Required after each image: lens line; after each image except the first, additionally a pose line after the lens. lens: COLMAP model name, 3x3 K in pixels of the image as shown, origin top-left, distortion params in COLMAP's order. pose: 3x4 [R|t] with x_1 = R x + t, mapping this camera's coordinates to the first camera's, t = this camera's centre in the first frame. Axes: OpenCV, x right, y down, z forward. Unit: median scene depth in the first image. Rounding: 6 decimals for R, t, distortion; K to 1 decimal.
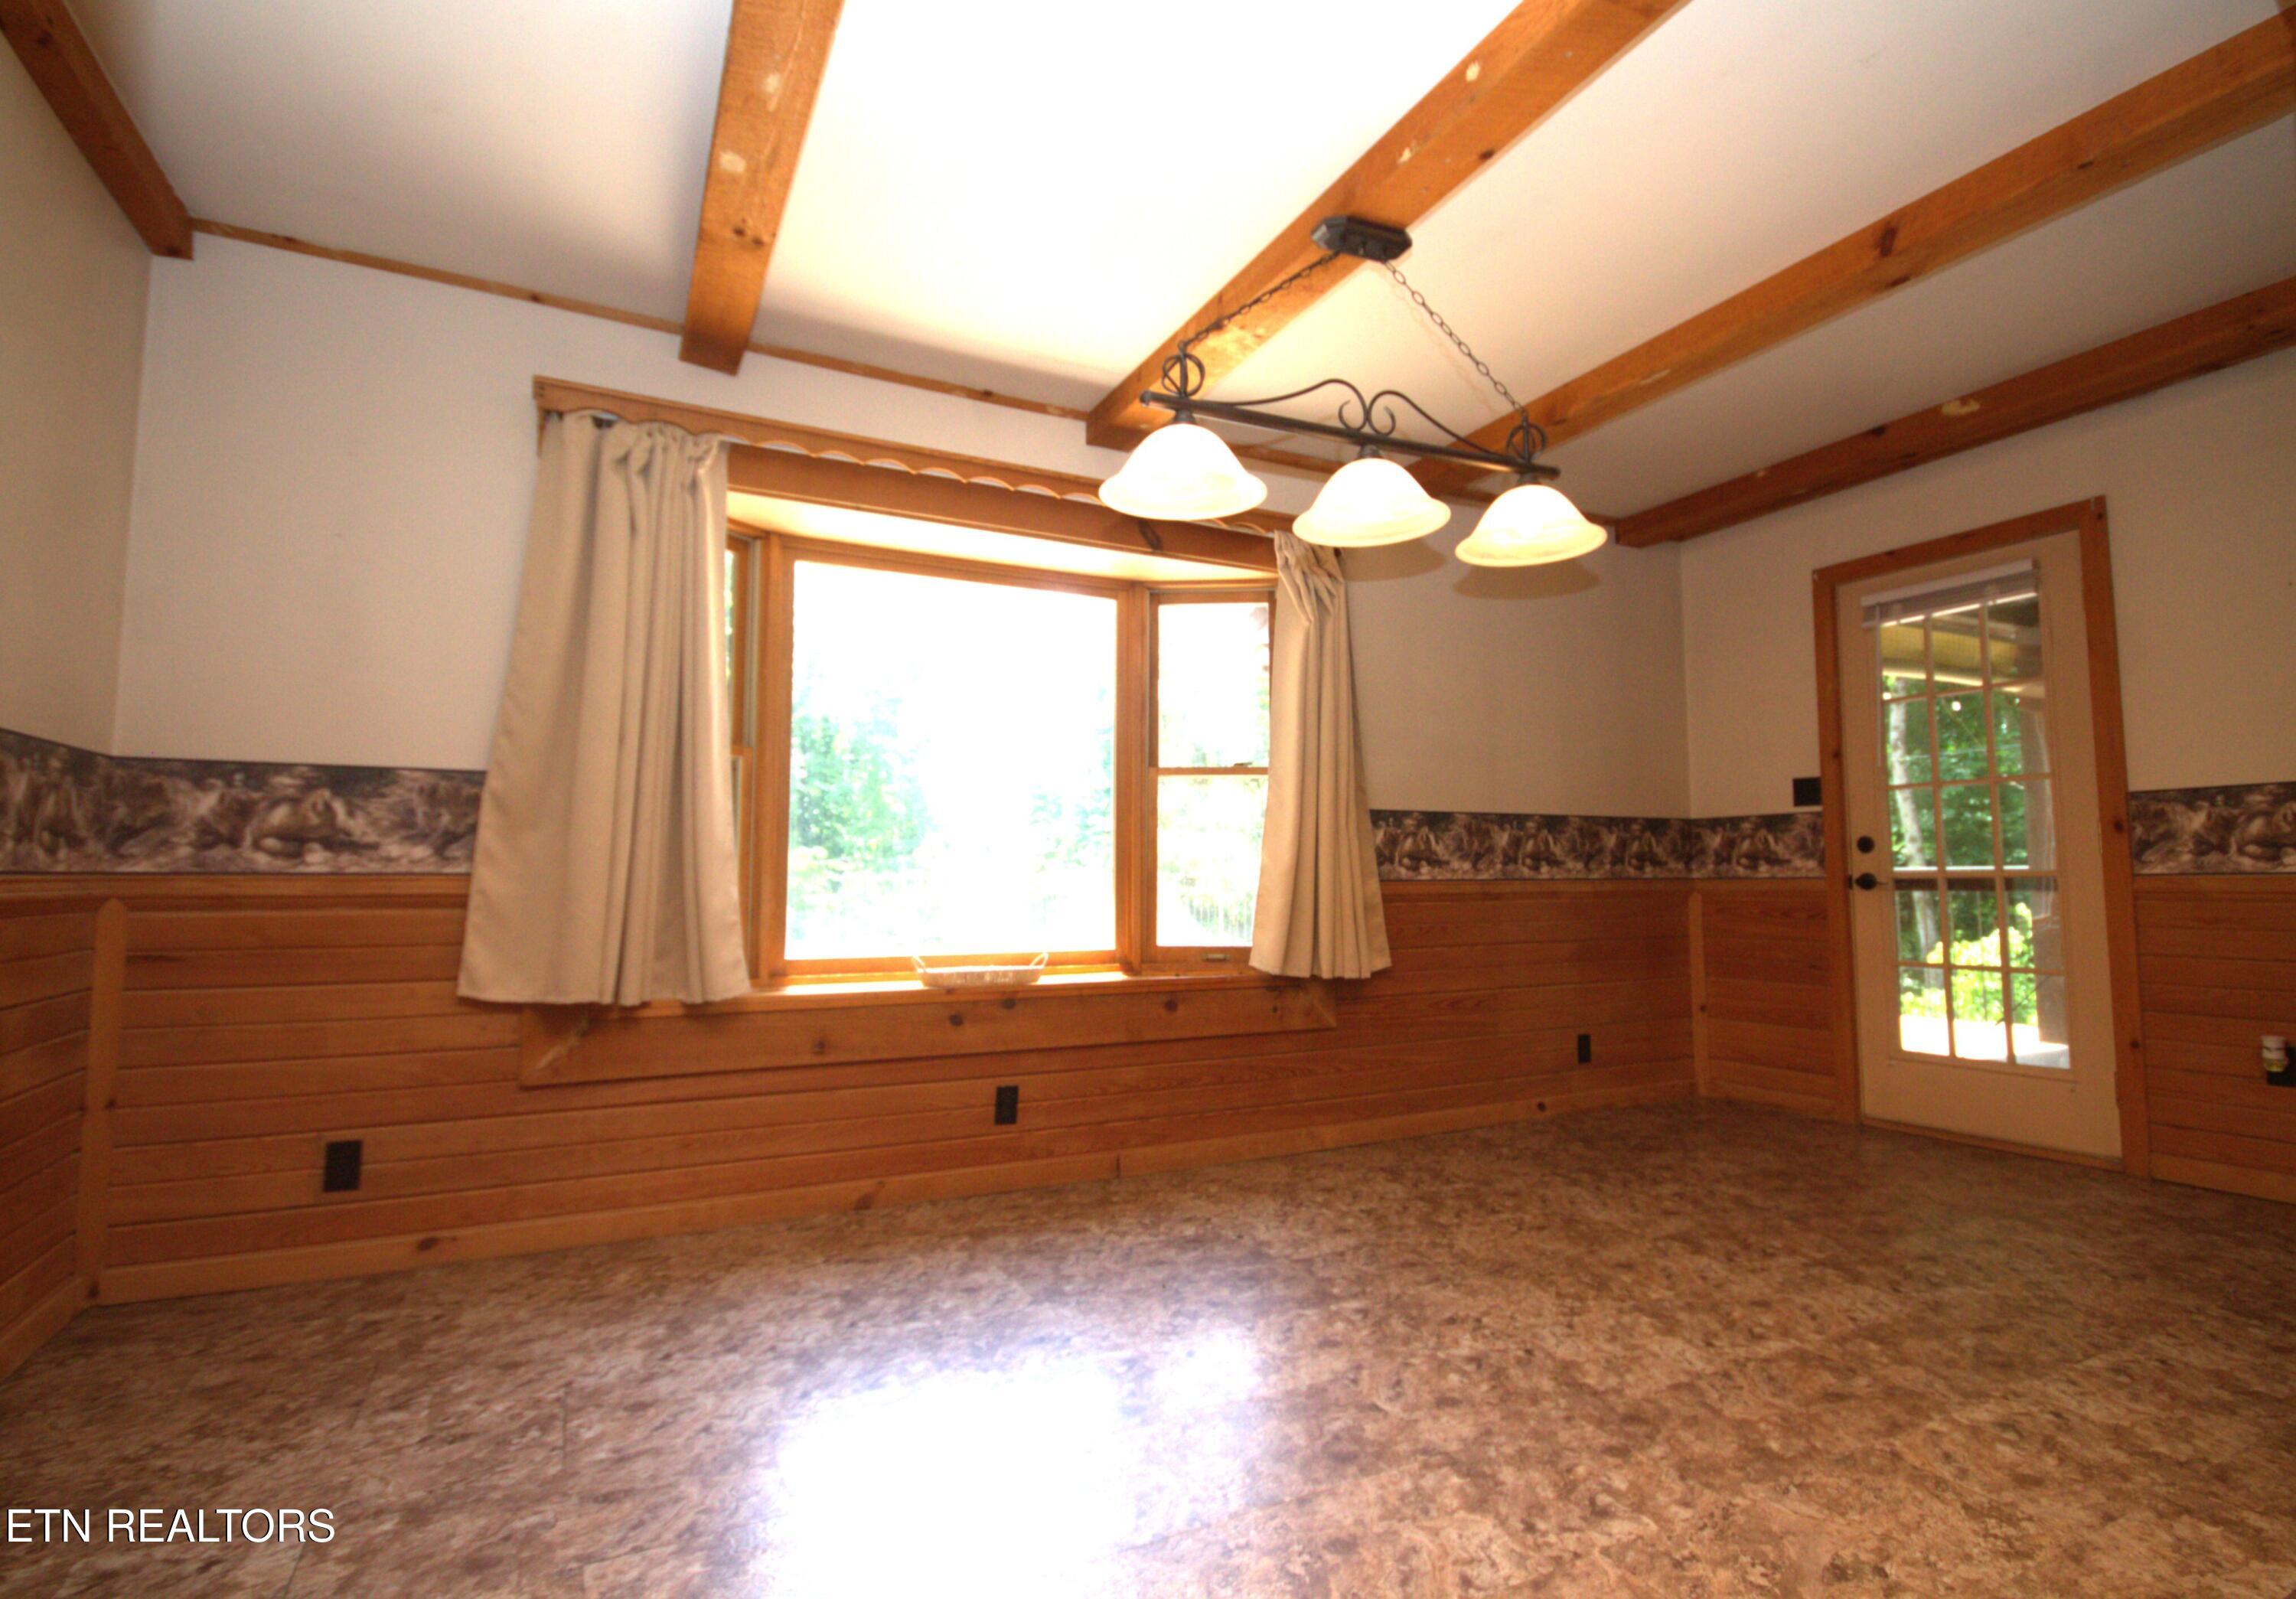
lens RADIAL K [[1127.5, 0, 1149.6], [0, 1127.5, 794.6], [0, 0, 1]] dist [-0.025466, -0.004085]
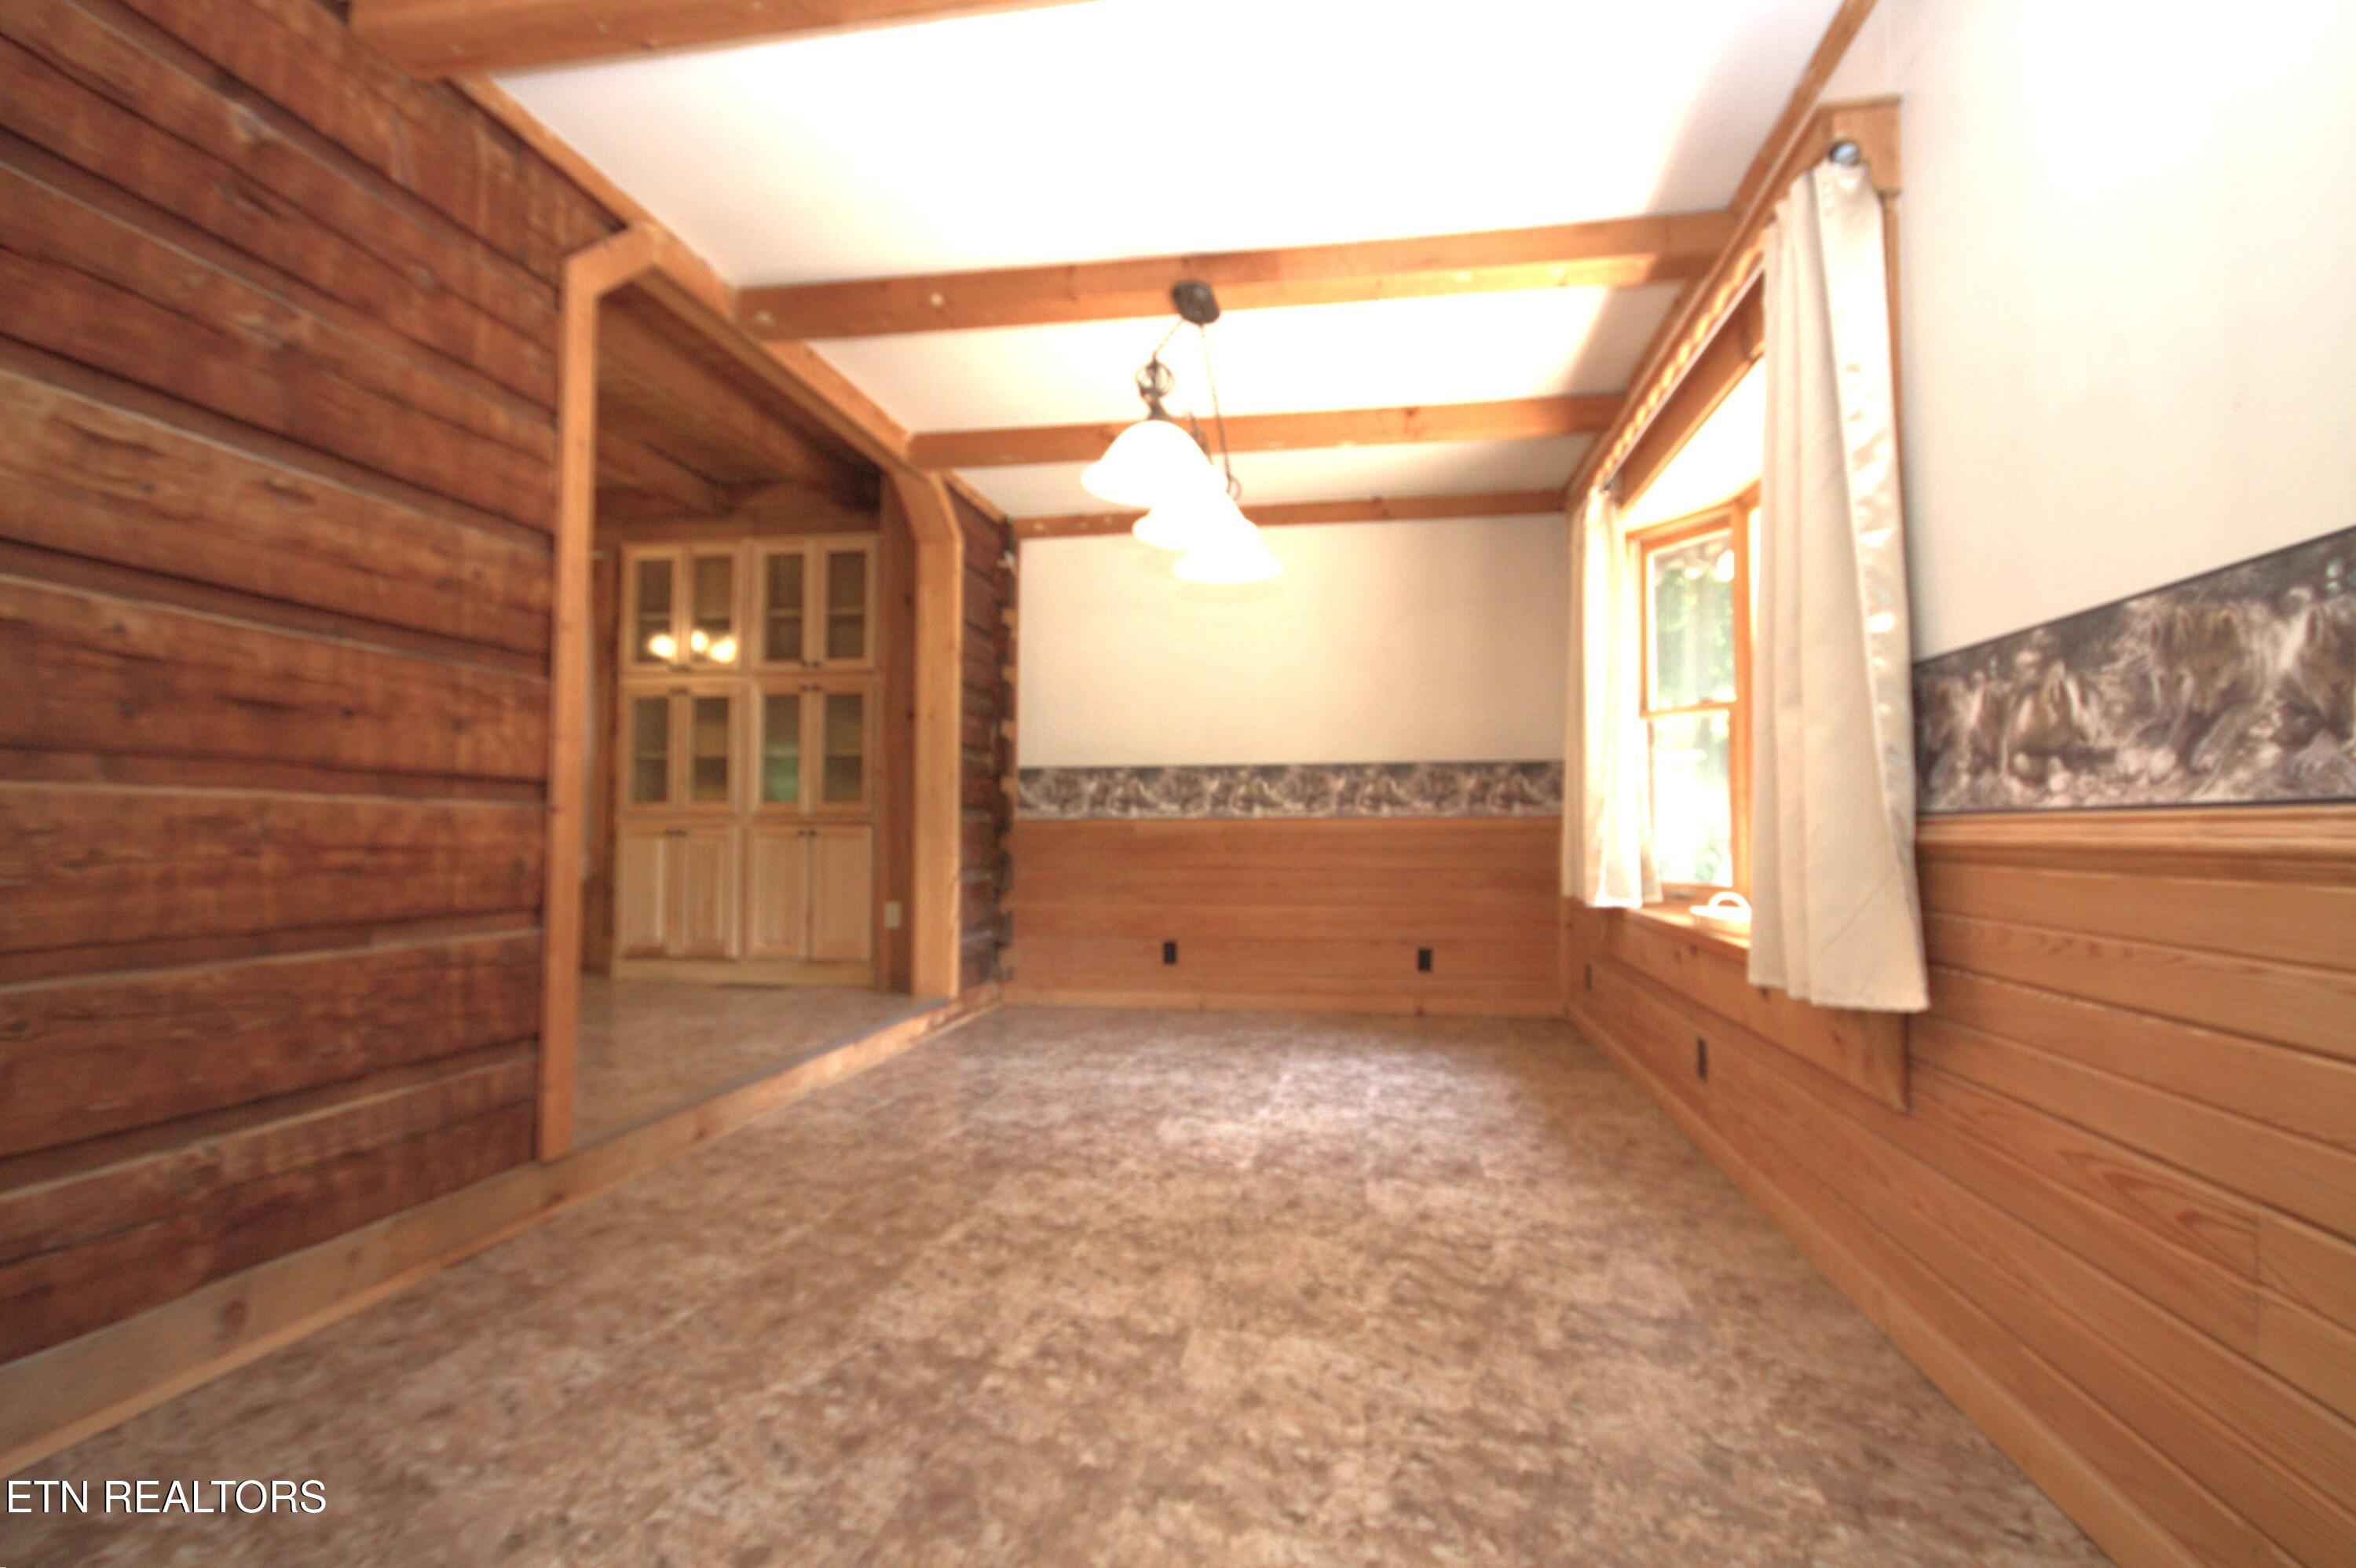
lens RADIAL K [[1107.6, 0, 1179.9], [0, 1107.6, 785.0], [0, 0, 1]] dist [-0.000997, -0.000151]
pose [[-0.586602, -0.023819, -0.809525, 1.135774], [0.066794, 0.994739, -0.077669, 0.124630], [0.807116, -0.099632, -0.581925, 1.587670]]
